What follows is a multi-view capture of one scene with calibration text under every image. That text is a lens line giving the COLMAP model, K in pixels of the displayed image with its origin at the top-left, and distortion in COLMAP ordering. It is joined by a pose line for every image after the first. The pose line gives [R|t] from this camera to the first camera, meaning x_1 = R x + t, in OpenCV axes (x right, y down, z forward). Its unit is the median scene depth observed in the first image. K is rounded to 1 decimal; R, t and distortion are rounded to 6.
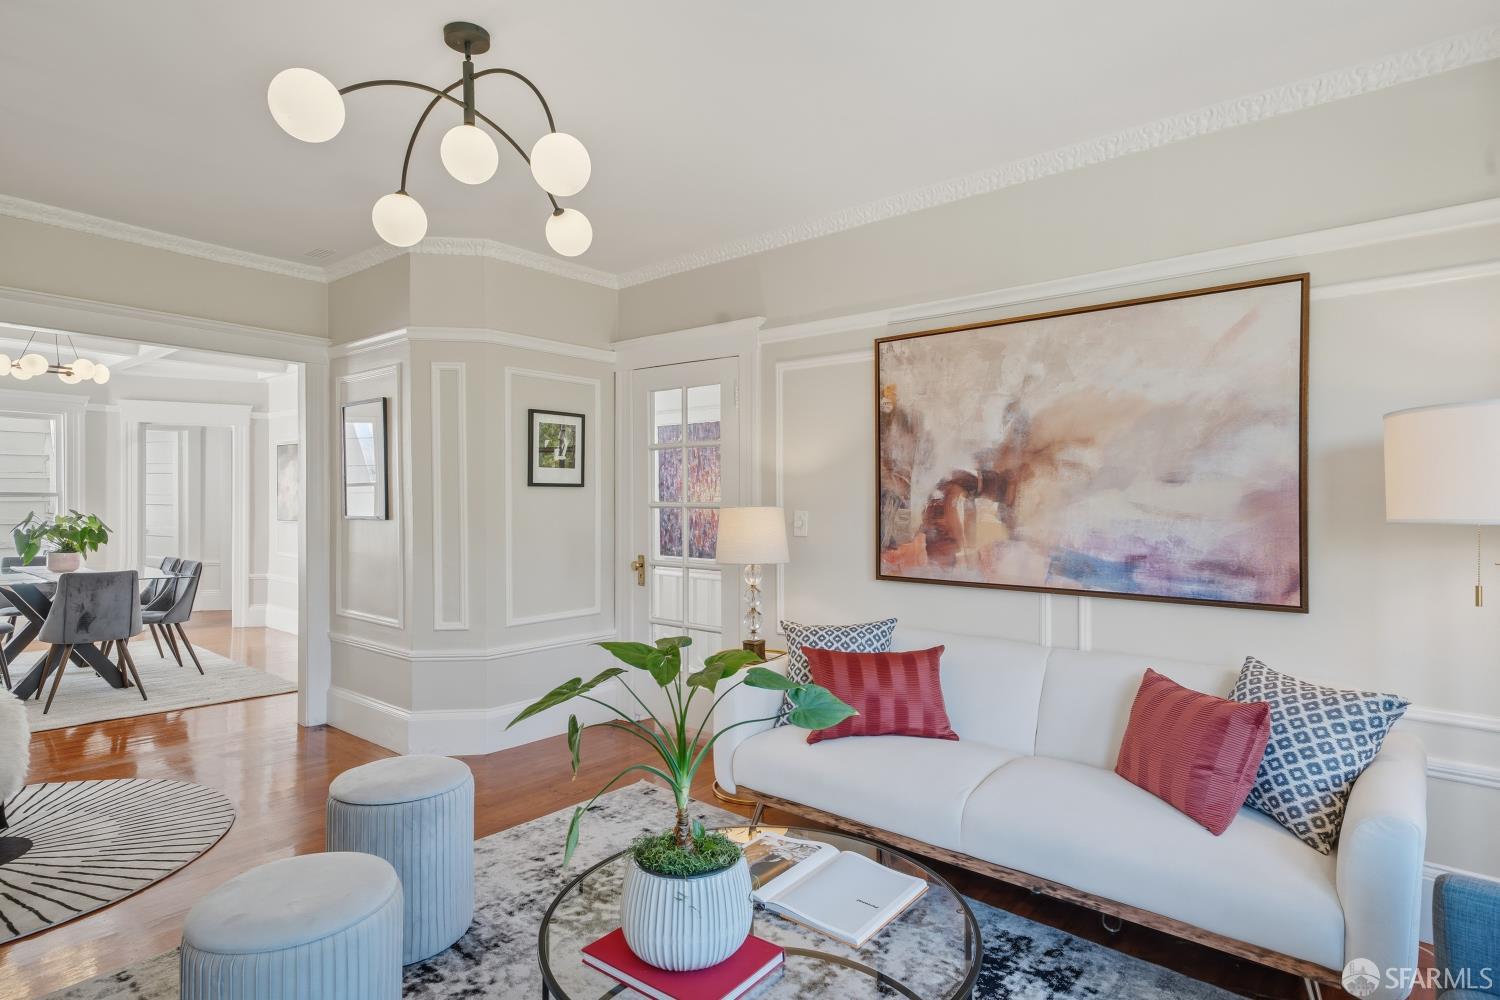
lens RADIAL K [[793.0, 0, 751.2], [0, 793.0, 506.8], [0, 0, 1]] dist [0.015056, 0.002559]
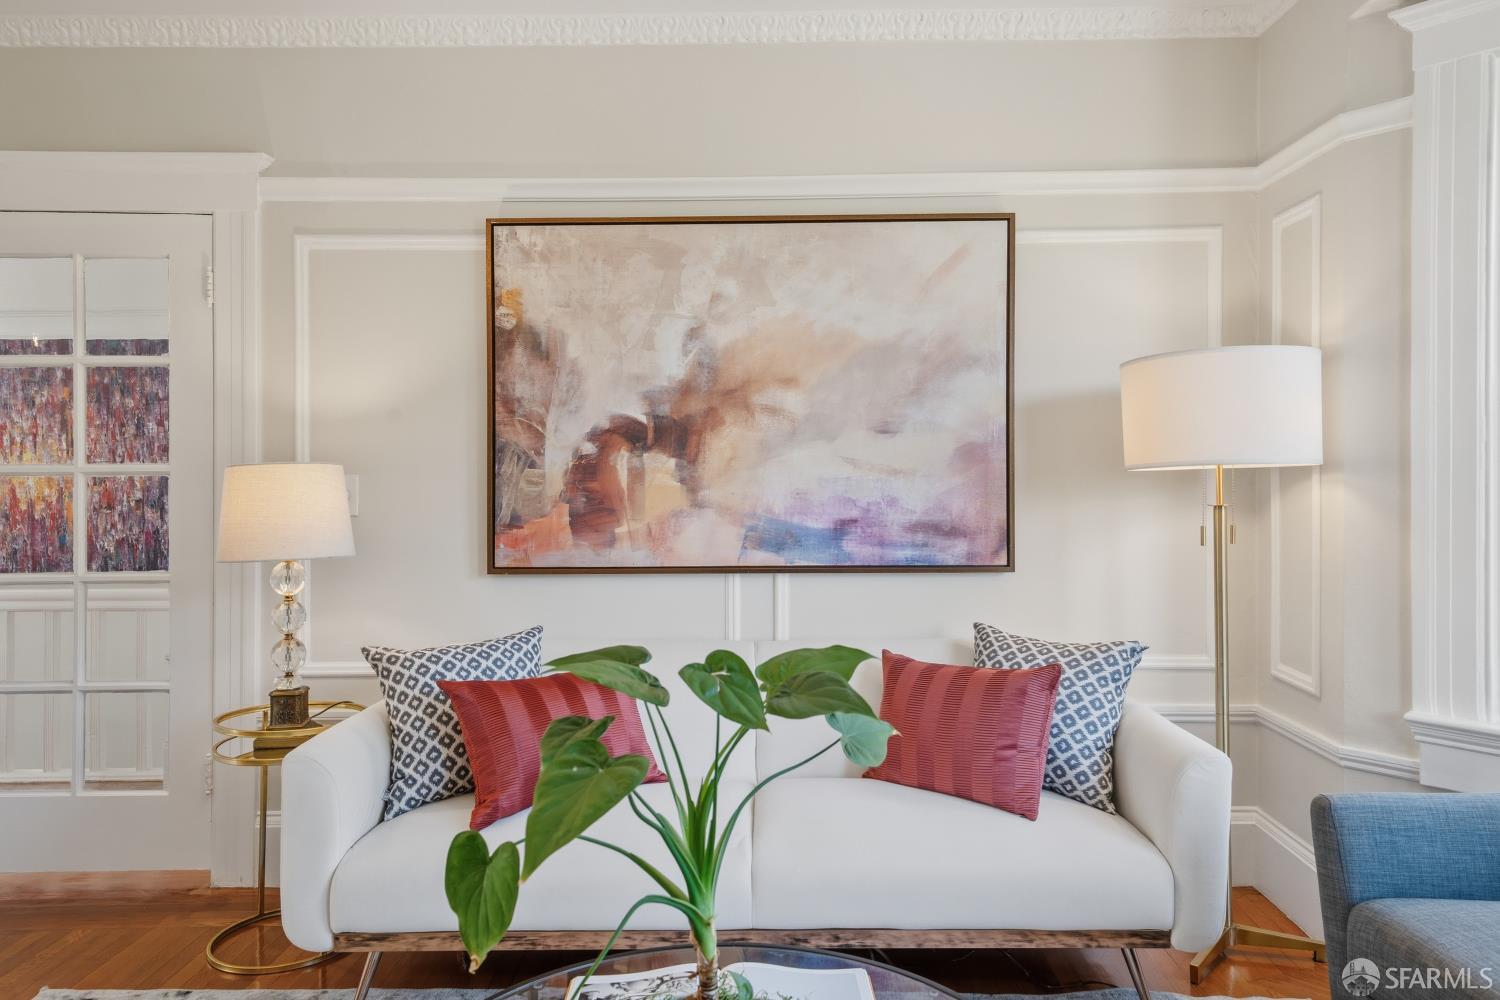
lens RADIAL K [[1010.9, 0, 747.8], [0, 1010.9, 485.5], [0, 0, 1]] dist [0.020702, 0.011081]
pose [[0.772929, -0.002724, 0.634486, -0.261323], [0.012220, 0.999869, -0.010595, 0.033388], [-0.634374, 0.015943, 0.772862, 0.226735]]
